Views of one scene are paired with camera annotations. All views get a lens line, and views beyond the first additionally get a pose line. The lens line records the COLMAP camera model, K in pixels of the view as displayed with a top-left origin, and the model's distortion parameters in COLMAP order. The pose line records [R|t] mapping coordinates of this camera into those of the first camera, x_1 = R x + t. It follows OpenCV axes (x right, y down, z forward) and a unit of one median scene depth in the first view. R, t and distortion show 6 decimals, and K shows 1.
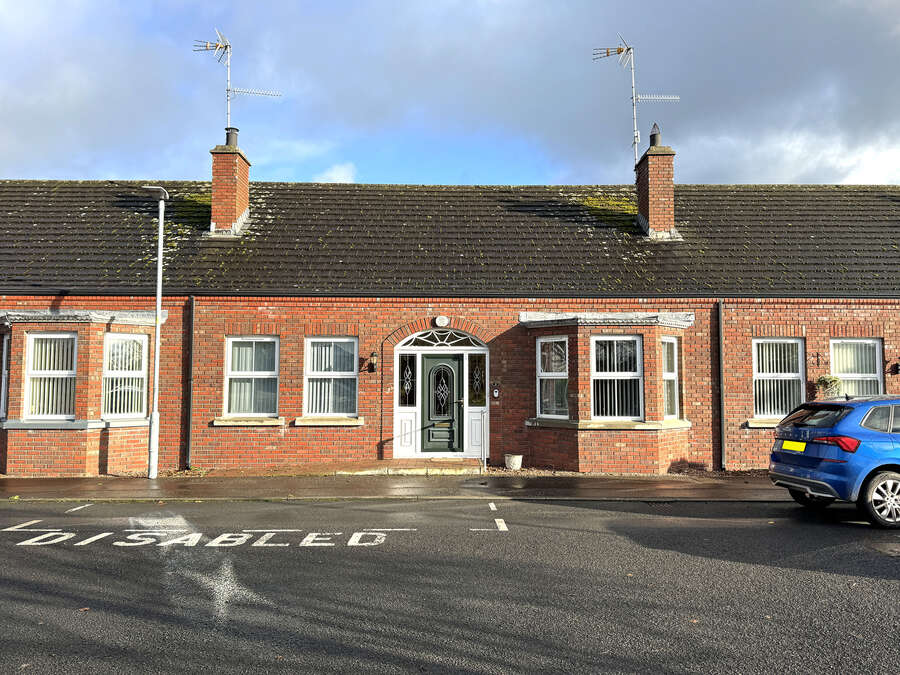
lens RADIAL K [[693.5, 0, 451.2], [0, 693.5, 334.9], [0, 0, 1]] dist [0.096736, -0.040613]
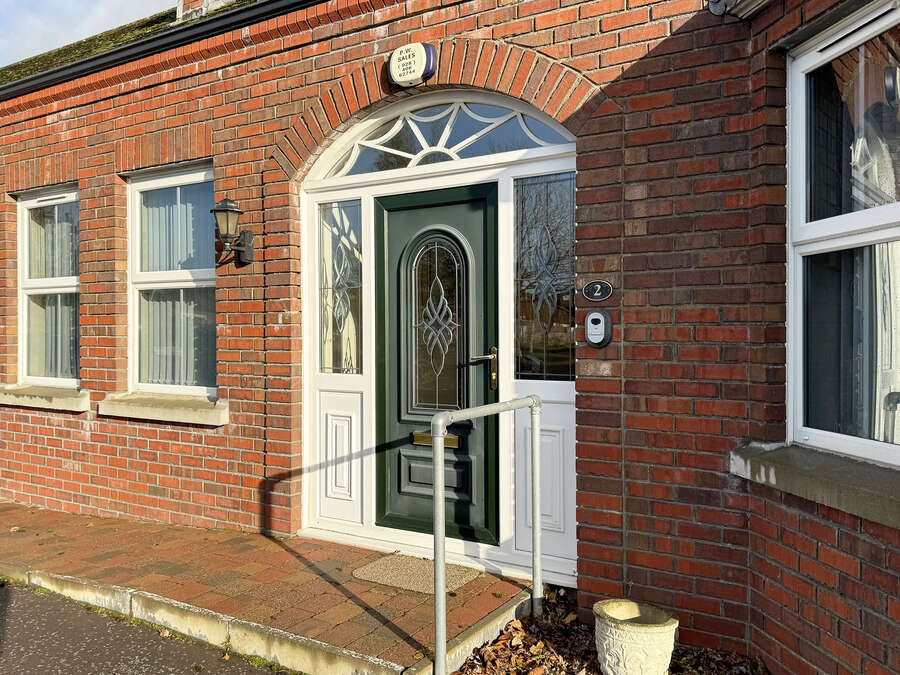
lens RADIAL K [[782.4, 0, 447.1], [0, 782.4, 337.8], [0, 0, 1]] dist [0.065650, -0.017073]
pose [[0.826239, 0.000839, -0.563319, 0.172520], [0.040183, 0.997364, 0.060423, 0.068798], [0.561885, -0.072560, 0.824027, 0.743583]]
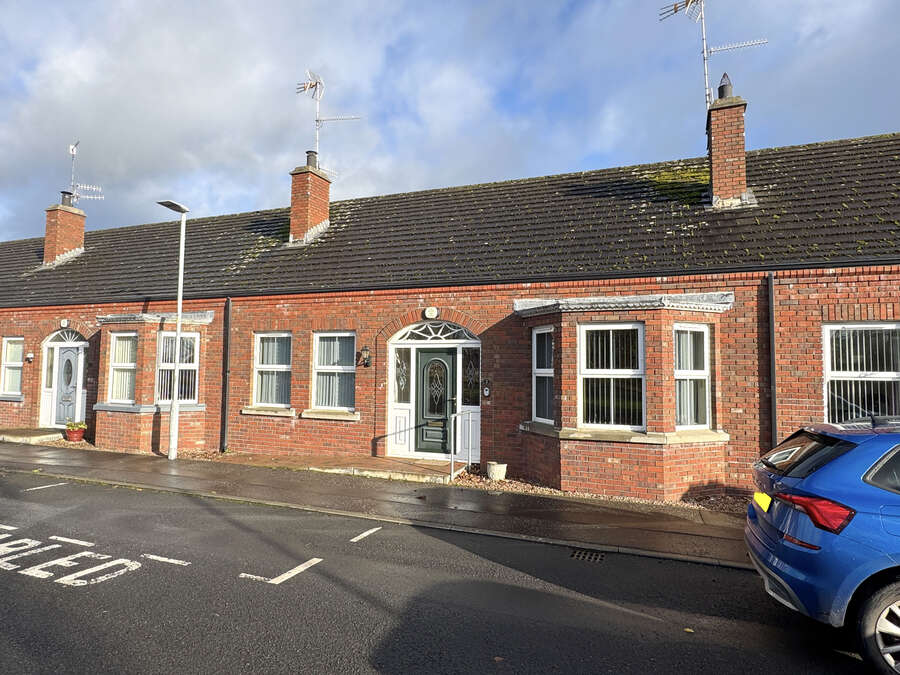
lens RADIAL K [[545.9, 0, 451.8], [0, 545.9, 335.2], [0, 0, 1]] dist [-0.009876, 0.018285]
pose [[0.922595, -0.014609, -0.385494, 0.292917], [0.016672, 0.999859, 0.002011, 0.009285], [0.385410, -0.008282, 0.922708, 0.333442]]
